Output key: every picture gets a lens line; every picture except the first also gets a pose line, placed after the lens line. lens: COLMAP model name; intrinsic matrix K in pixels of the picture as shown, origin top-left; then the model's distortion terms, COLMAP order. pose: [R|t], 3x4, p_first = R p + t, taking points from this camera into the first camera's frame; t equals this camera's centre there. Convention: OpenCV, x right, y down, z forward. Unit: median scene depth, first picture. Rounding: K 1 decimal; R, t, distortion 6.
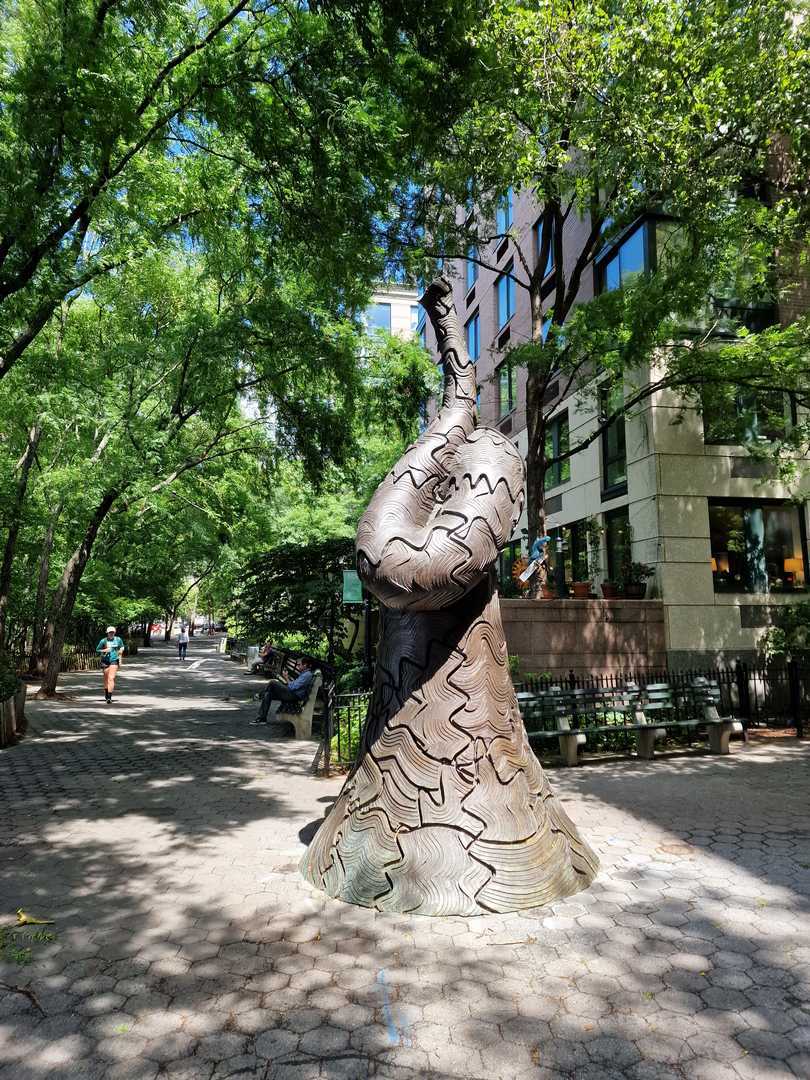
lens RADIAL K [[721.4, 0, 406.5], [0, 721.4, 540.8], [0, 0, 1]] dist [0.012714, -0.001554]
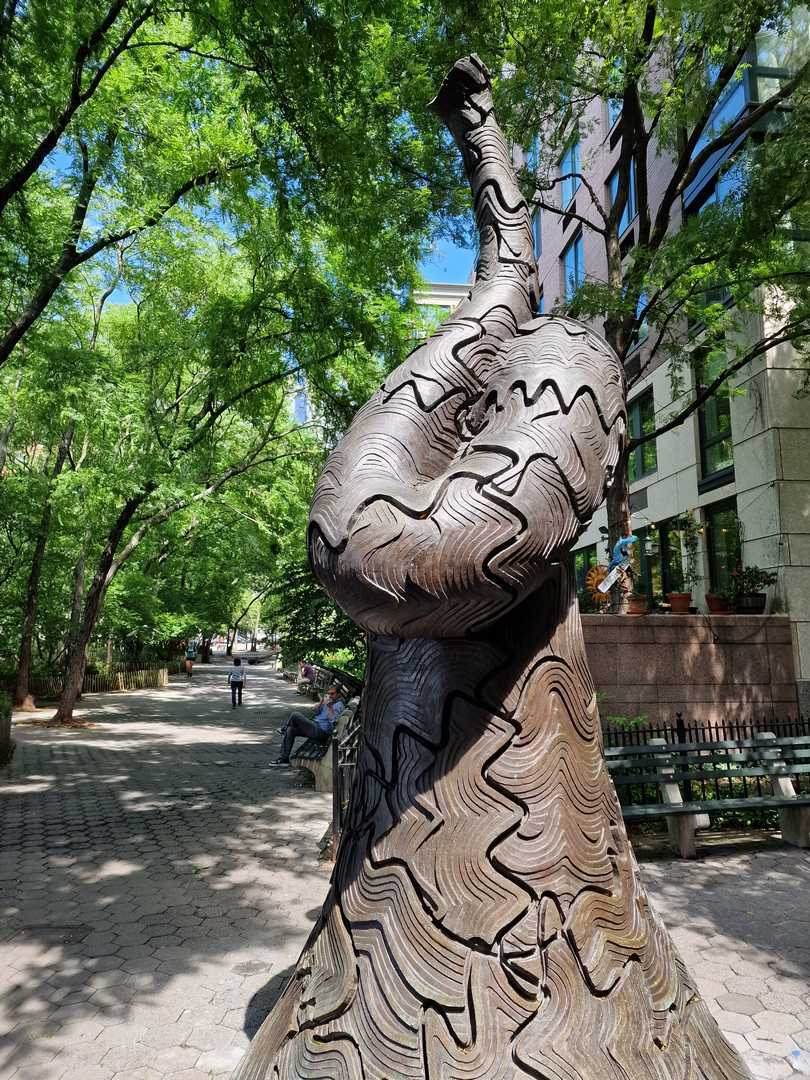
lens RADIAL K [[721.4, 0, 401.2], [0, 721.4, 536.9], [0, 0, 1]] dist [0.012714, -0.001554]
pose [[0.995004, -0.011664, -0.099156, 0.031002], [0.009117, 0.999618, -0.026099, 0.022642], [0.099422, 0.025065, 0.994730, 0.288091]]
